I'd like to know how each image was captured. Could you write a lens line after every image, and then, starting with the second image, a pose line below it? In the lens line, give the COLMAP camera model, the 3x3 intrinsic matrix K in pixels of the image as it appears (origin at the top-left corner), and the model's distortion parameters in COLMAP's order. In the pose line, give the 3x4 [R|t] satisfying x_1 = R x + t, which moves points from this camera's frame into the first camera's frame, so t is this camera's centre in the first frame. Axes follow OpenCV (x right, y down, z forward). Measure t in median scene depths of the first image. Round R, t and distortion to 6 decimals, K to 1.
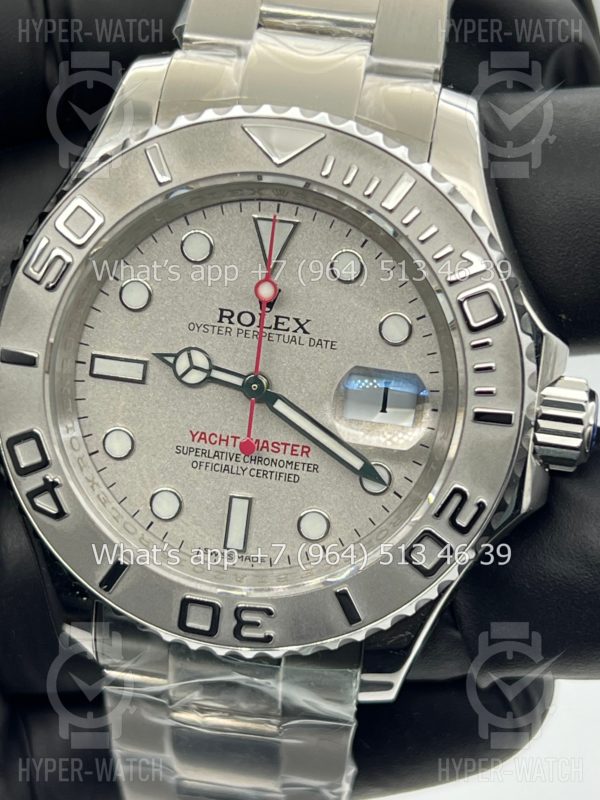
lens RADIAL K [[1840.0, 0, 300.0], [0, 1840.0, 400.0], [0, 0, 1]] dist [0.229281, -0.306188]
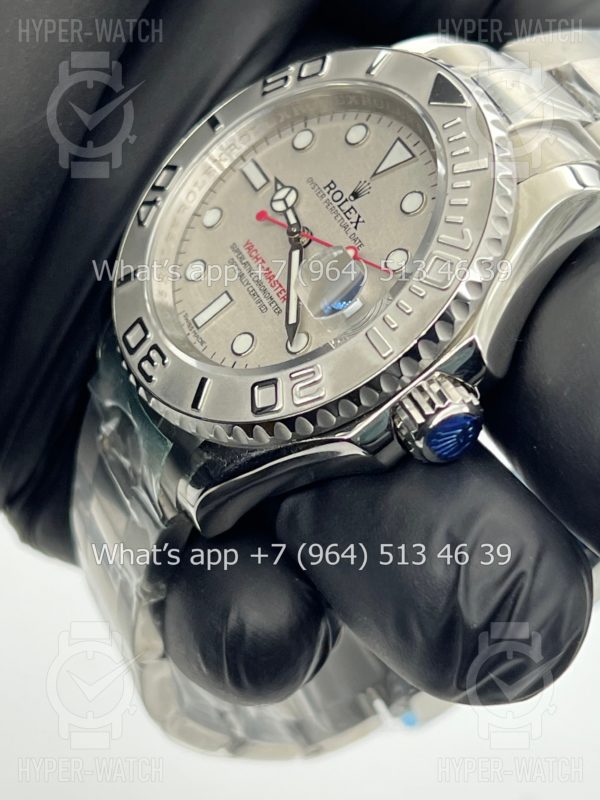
lens RADIAL K [[1840.0, 0, 300.0], [0, 1840.0, 400.0], [0, 0, 1]] dist [0.229281, -0.306188]
pose [[0.550136, 0.579461, -0.601311, 0.770239], [-0.740541, 0.671314, -0.030598, 0.102185], [0.385938, 0.462129, 0.798429, 0.079463]]
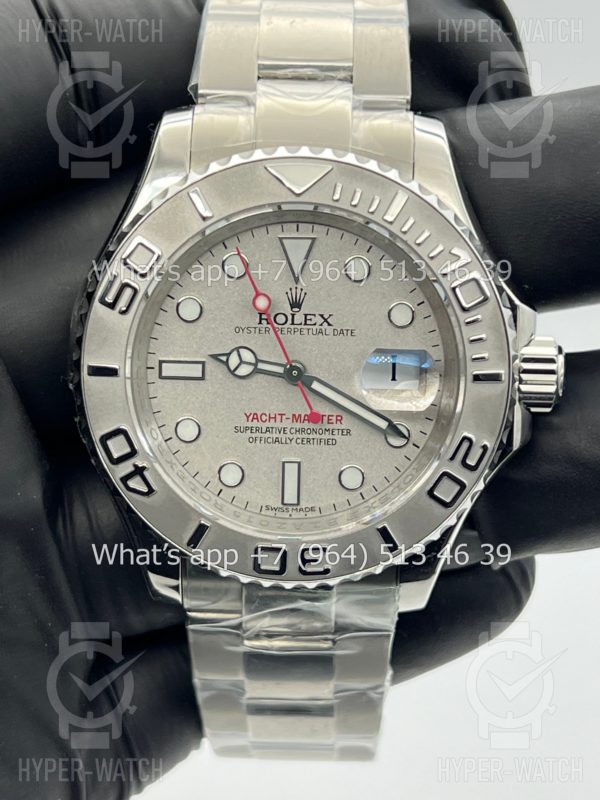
lens RADIAL K [[1840.0, 0, 300.0], [0, 1840.0, 400.0], [0, 0, 1]] dist [0.229281, -0.306188]
pose [[0.991183, -0.110497, 0.073119, -0.113468], [0.107480, 0.993234, 0.043988, -0.043171], [-0.077485, -0.035741, 0.996353, -0.240511]]
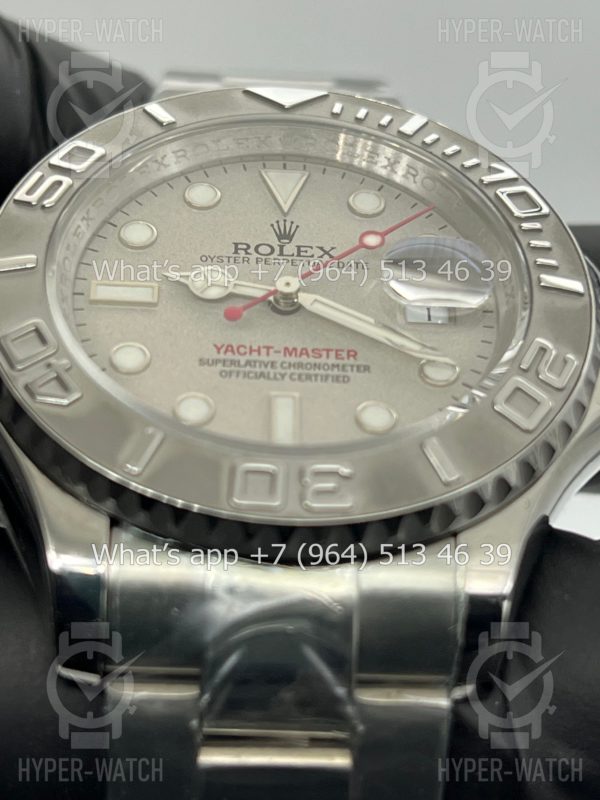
lens RADIAL K [[1840.0, 0, 300.0], [0, 1840.0, 400.0], [0, 0, 1]] dist [0.229281, -0.306188]
pose [[0.978651, 0.006951, 0.205411, -0.196645], [0.142822, 0.695691, -0.704000, 0.642647], [-0.147796, 0.718307, 0.679846, 0.441168]]
